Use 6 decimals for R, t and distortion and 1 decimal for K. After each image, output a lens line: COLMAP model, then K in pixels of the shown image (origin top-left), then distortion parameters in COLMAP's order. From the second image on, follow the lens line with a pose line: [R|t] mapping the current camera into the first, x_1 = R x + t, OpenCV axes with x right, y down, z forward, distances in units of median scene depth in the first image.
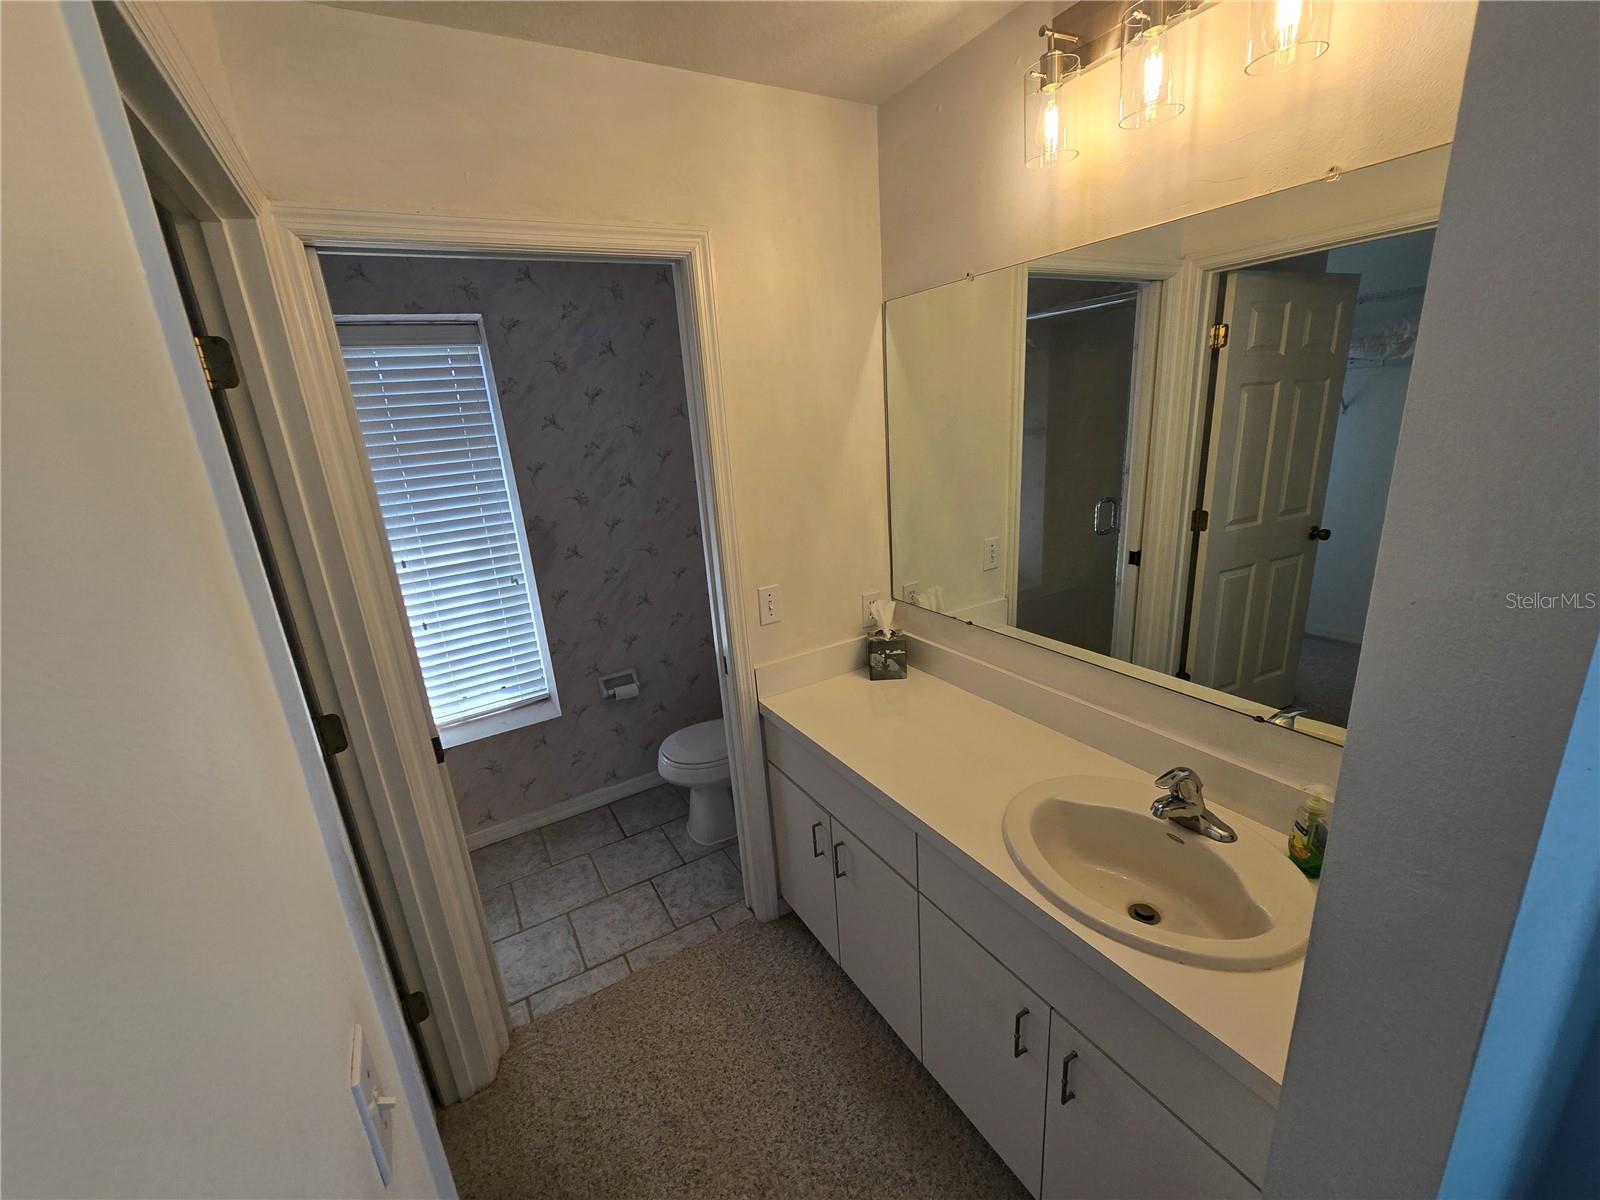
lens RADIAL K [[657.5, 0, 792.0], [0, 657.5, 604.1], [0, 0, 1]] dist [-0.013028, 0.003106]
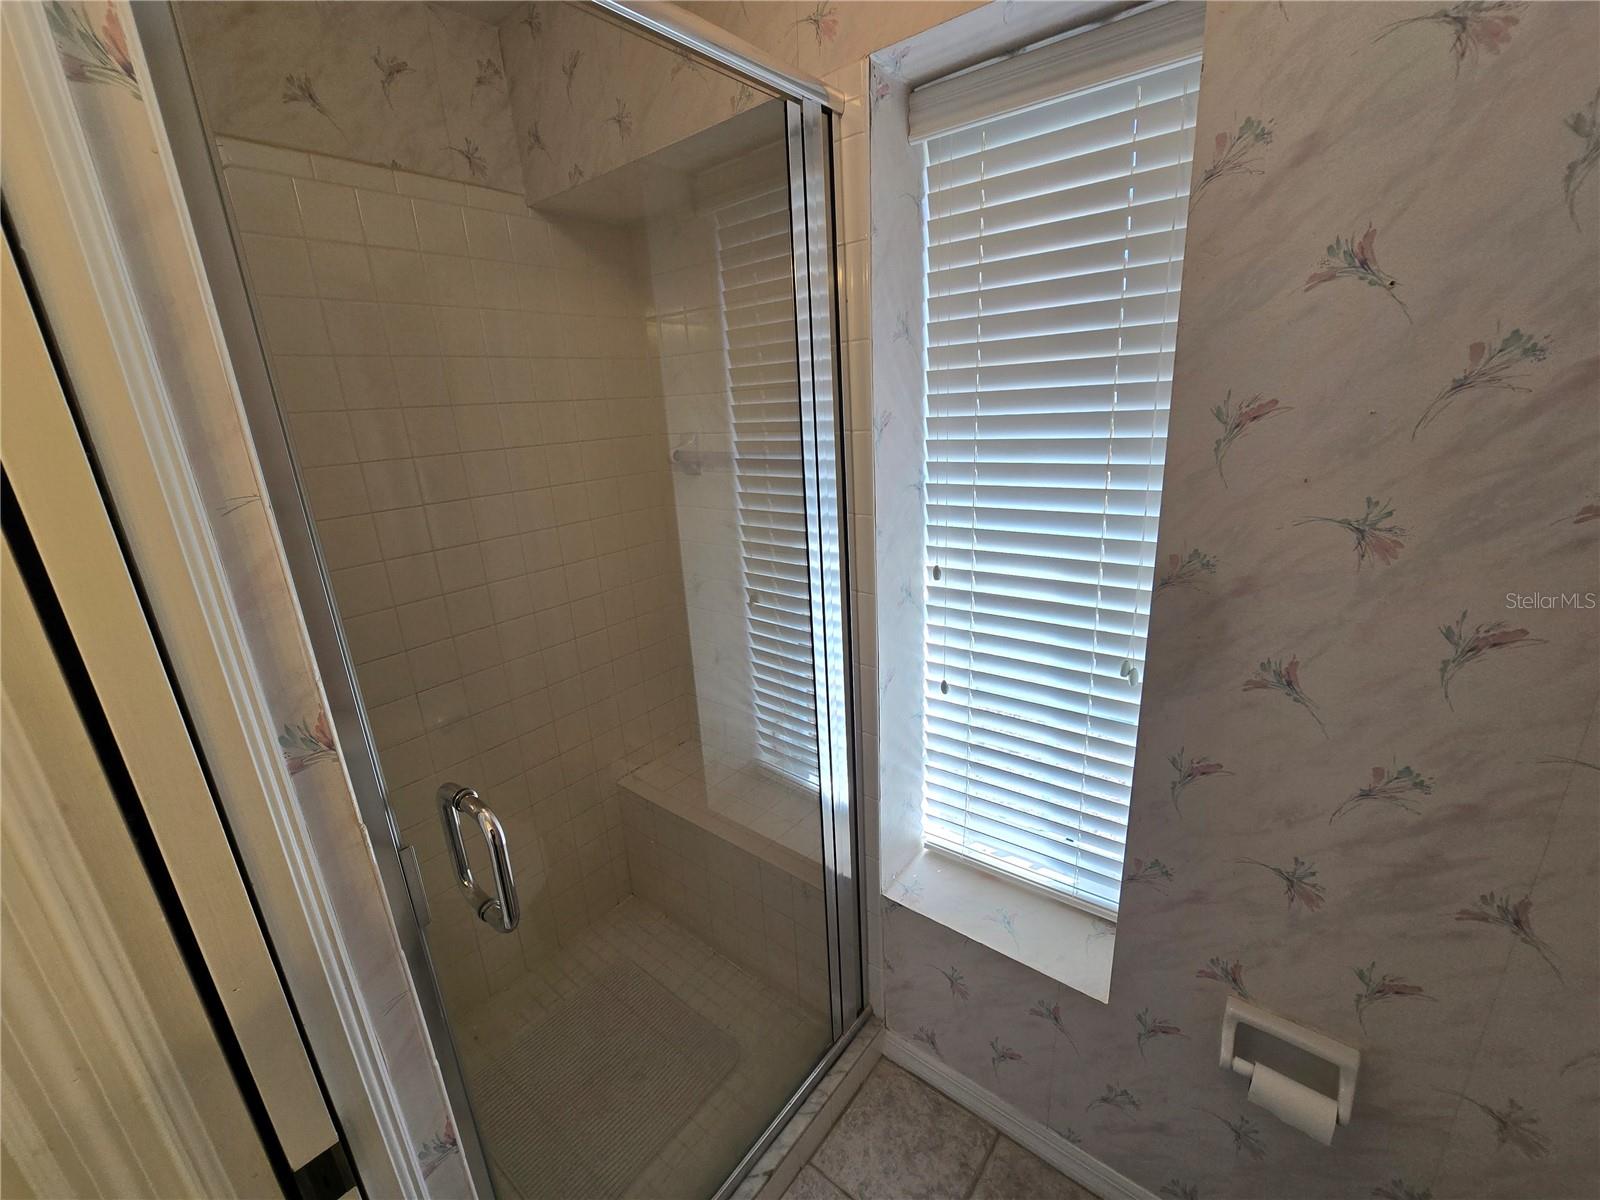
lens RADIAL K [[657.5, 0, 798.4], [0, 657.5, 597.9], [0, 0, 1]] dist [-0.013028, 0.003106]
pose [[0.353479, 0.325420, -0.877015, -0.142821], [-0.240618, 0.937624, 0.250929, -0.143175], [0.903967, 0.122327, 0.409732, 0.644692]]
